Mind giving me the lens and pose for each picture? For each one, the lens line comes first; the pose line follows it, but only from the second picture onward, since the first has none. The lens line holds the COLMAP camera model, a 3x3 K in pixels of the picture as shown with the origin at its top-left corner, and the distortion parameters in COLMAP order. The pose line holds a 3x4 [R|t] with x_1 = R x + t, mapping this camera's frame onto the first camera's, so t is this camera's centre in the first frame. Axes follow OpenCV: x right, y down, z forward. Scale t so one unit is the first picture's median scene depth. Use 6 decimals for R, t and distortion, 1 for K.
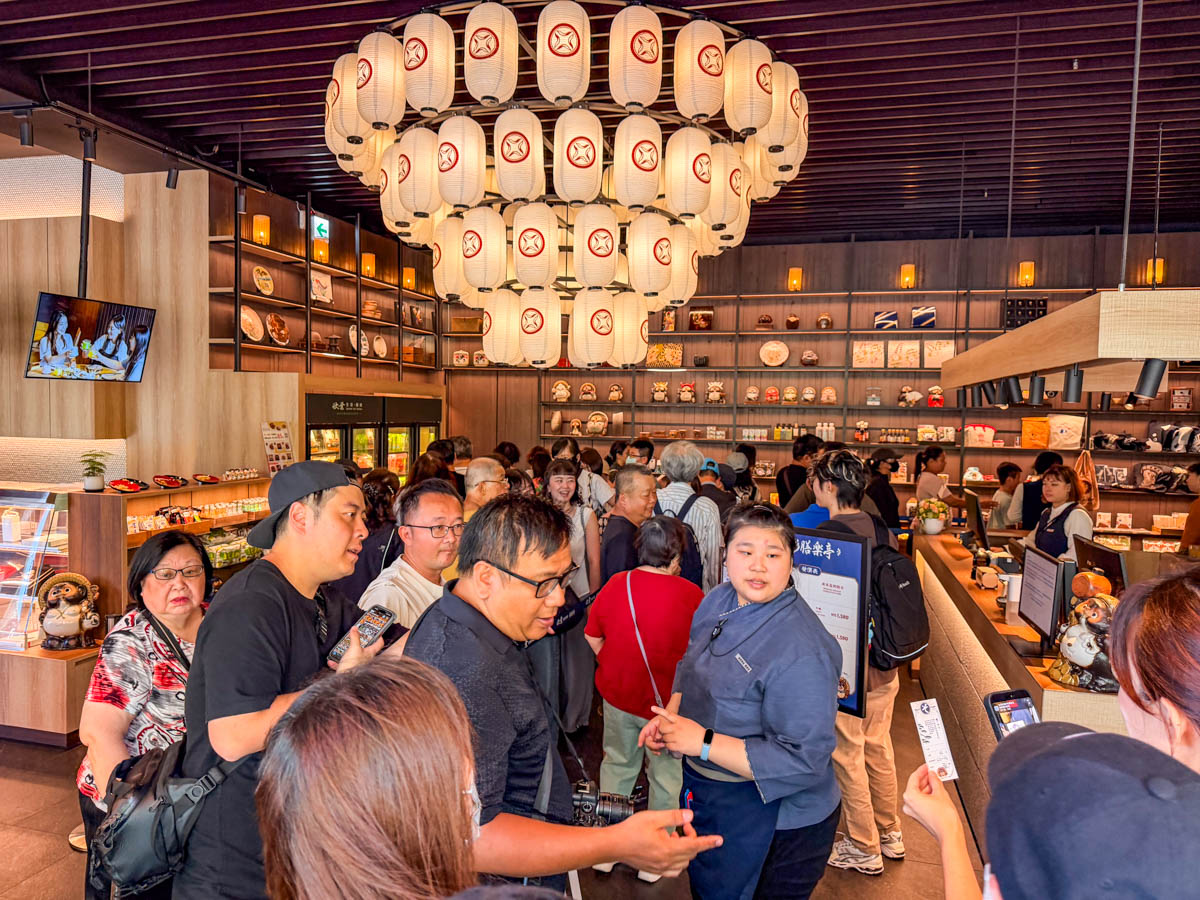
lens RADIAL K [[852.3, 0, 600.0], [0, 852.3, 449.8], [0, 0, 1]] dist [-0.004533, -0.001333]
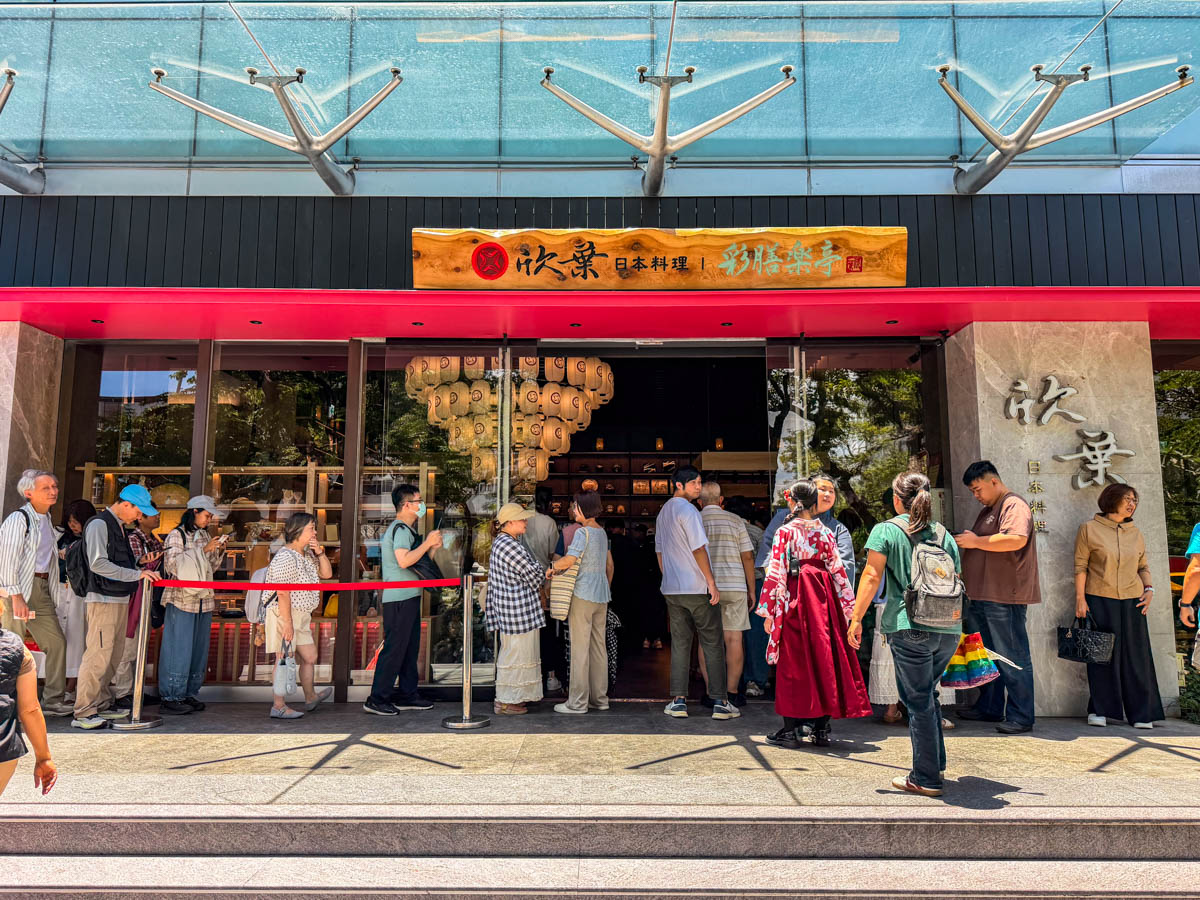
lens RADIAL K [[852.3, 0, 600.5], [0, 852.3, 450.8], [0, 0, 1]] dist [-0.004533, -0.001333]
pose [[0.968329, 0.019045, 0.248952, -0.221026], [0.027084, 0.983191, -0.180561, 0.138773], [-0.248206, 0.181585, 0.951536, -0.715688]]
